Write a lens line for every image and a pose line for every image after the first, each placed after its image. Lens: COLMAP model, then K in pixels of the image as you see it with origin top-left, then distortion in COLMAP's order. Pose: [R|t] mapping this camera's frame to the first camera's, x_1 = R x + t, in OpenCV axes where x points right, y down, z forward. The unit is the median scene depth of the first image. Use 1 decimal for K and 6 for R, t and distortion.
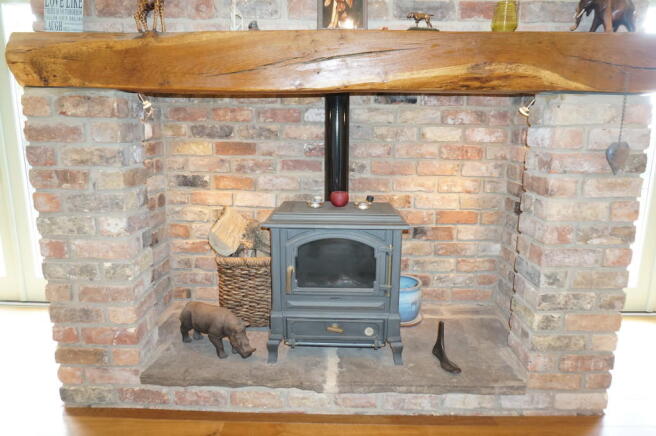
lens RADIAL K [[443.8, 0, 327.0], [0, 443.8, 219.5], [0, 0, 1]] dist [-0.009071, 0.000940]
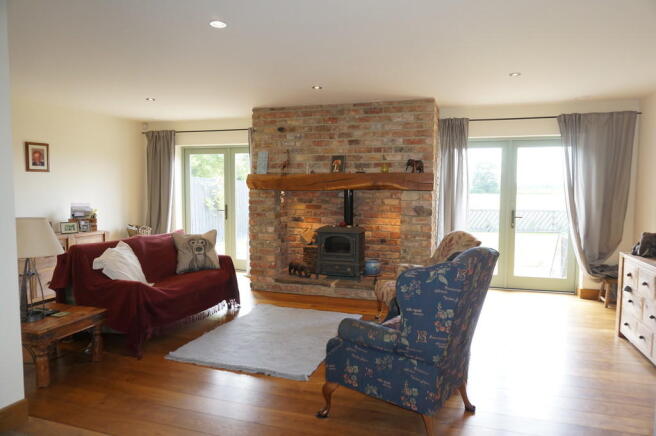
lens RADIAL K [[443.8, 0, 327.3], [0, 443.8, 218.6], [0, 0, 1]] dist [-0.009071, 0.000940]
pose [[0.957580, 0.015396, -0.287754, 0.781183], [-0.053268, 0.990820, -0.124254, 0.286639], [0.283200, 0.134311, 0.949610, -1.817531]]
